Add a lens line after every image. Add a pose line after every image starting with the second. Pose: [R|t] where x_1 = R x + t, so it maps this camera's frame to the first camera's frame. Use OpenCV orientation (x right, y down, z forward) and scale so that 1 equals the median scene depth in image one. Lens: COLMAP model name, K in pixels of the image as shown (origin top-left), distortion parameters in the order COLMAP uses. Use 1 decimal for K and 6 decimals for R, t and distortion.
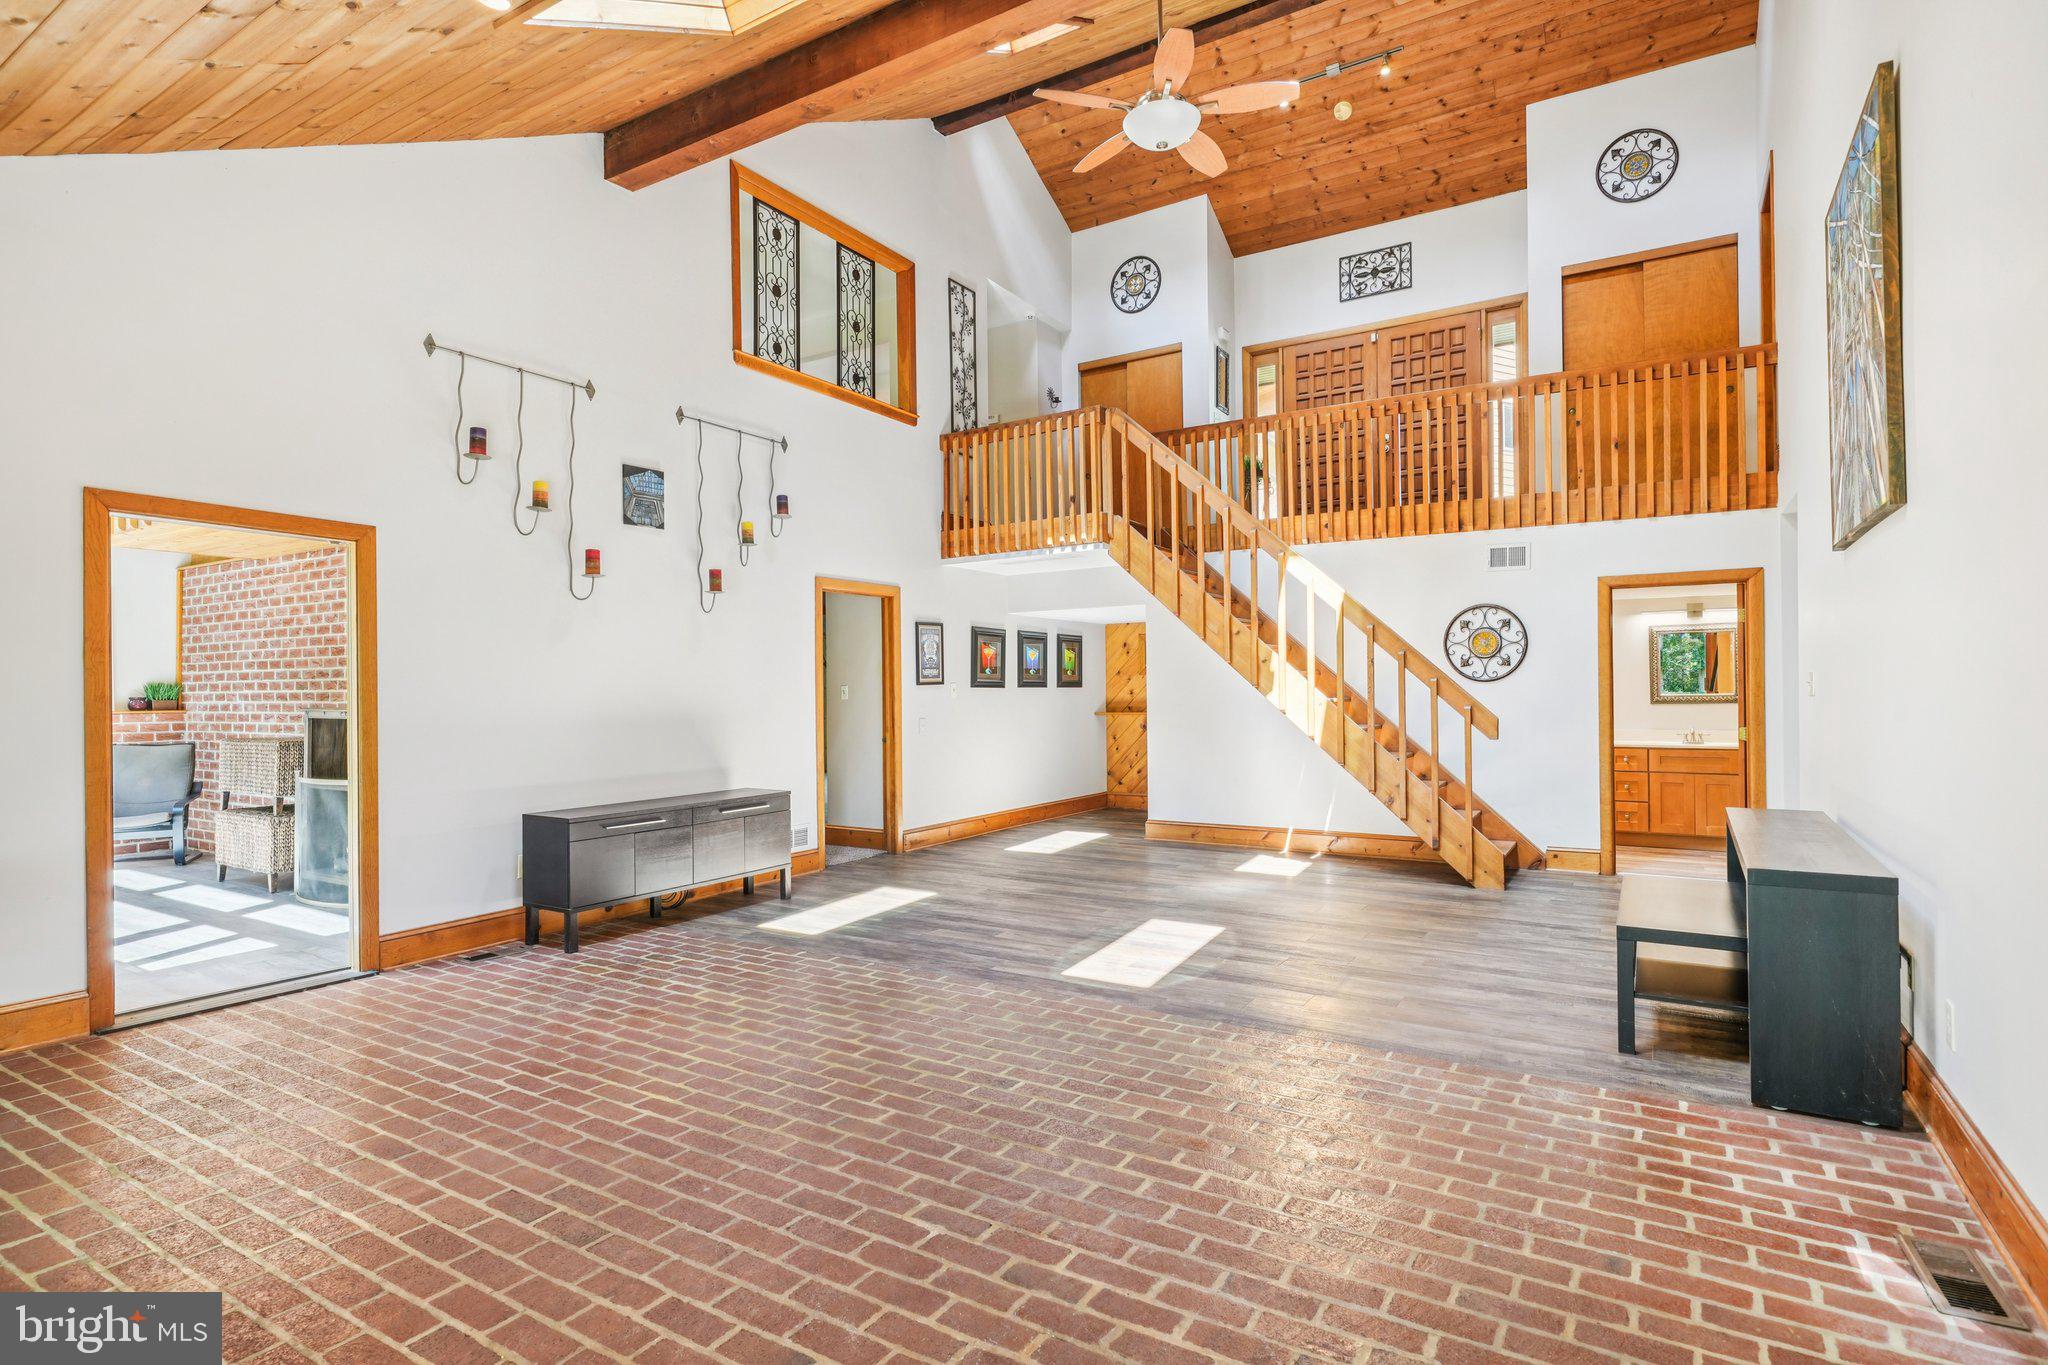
lens RADIAL K [[1021.1, 0, 1035.7], [0, 1021.1, 691.4], [0, 0, 1]] dist [-0.002506, 0.000797]
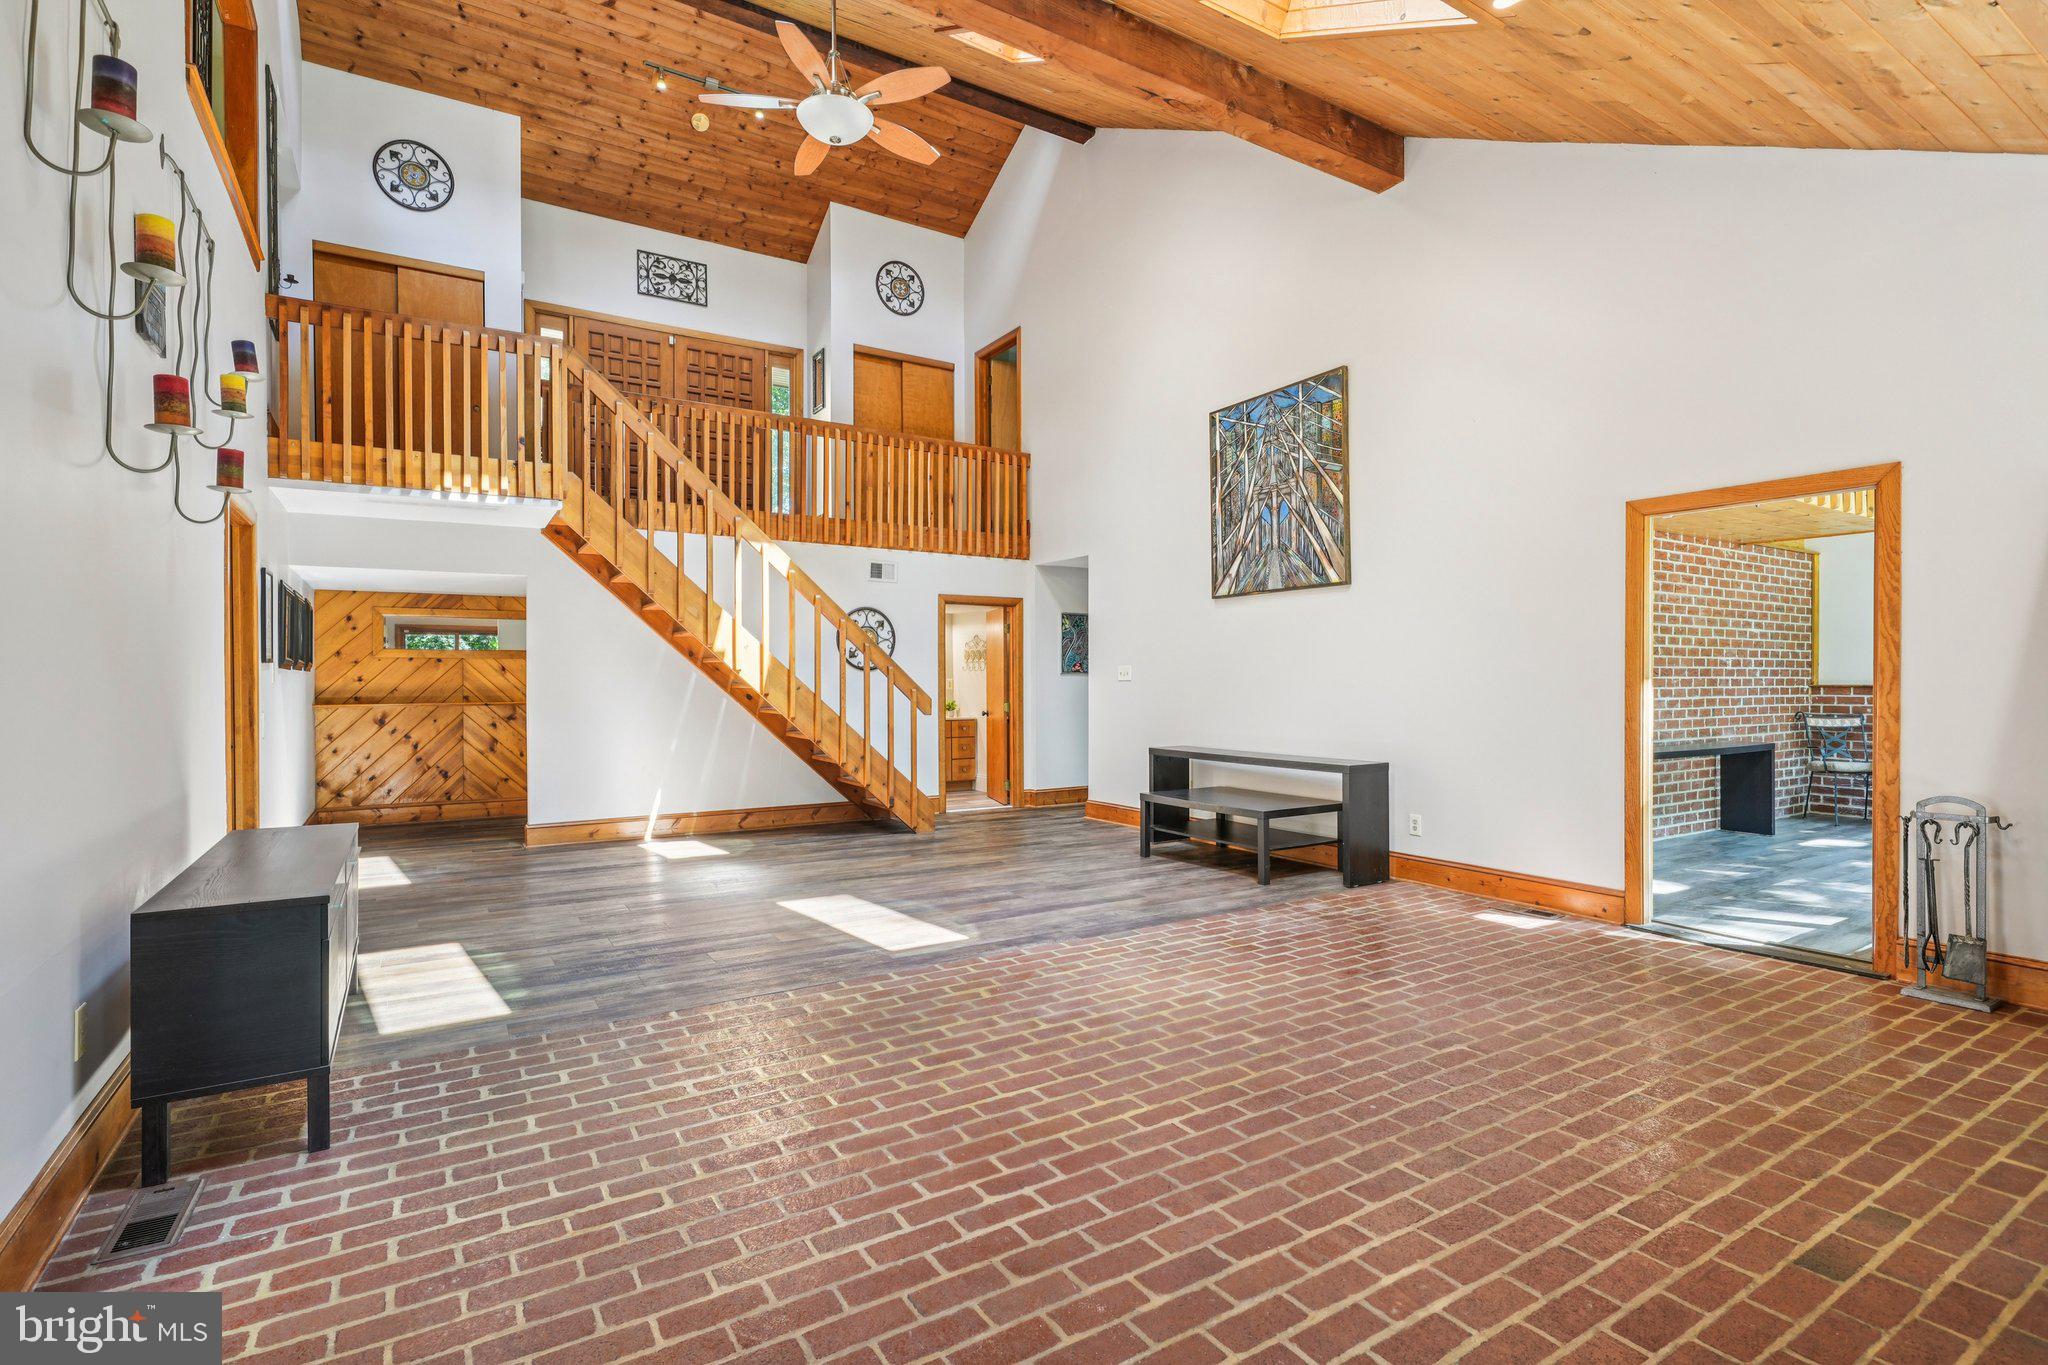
lens RADIAL K [[953.9, 0, 1004.2], [0, 953.9, 699.3], [0, 0, 1]] dist [0.008441, 0.000518]
pose [[0.460349, -0.016669, 0.887581, -0.596477], [-0.004754, 0.999763, 0.021242, 0.001934], [-0.887725, -0.013998, 0.460161, 0.356423]]
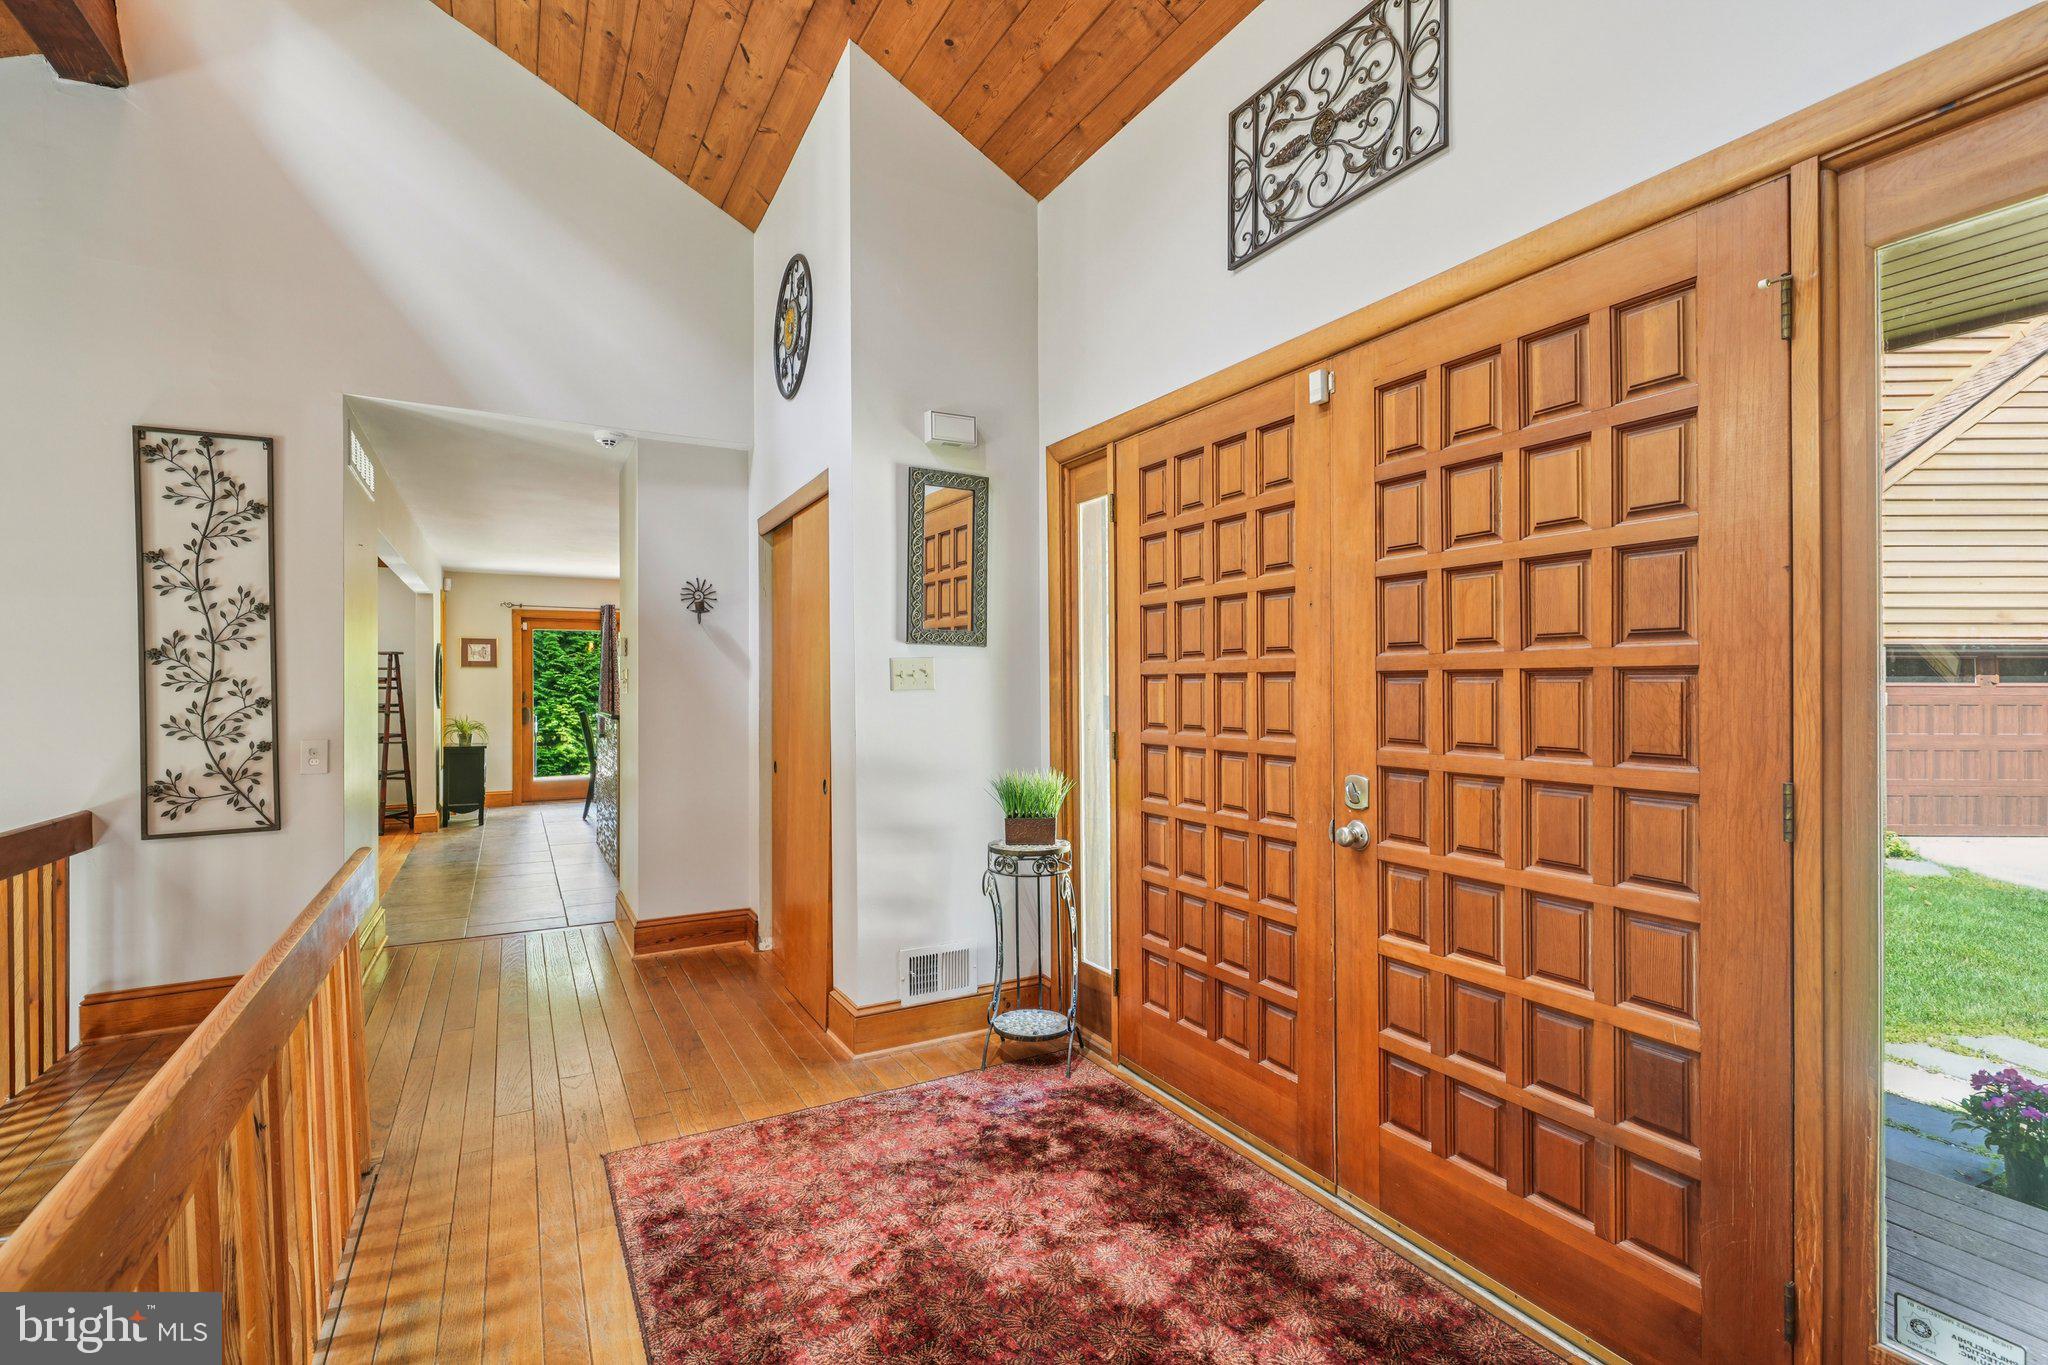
lens RADIAL K [[953.9, 0, 1014.1], [0, 953.9, 694.6], [0, 0, 1]] dist [0.008441, 0.000518]
pose [[0.867648, 0.010662, -0.497065, 0.582881], [-0.008341, 0.999941, 0.006889, -0.410860], [0.497109, -0.001831, 0.867686, 1.144411]]
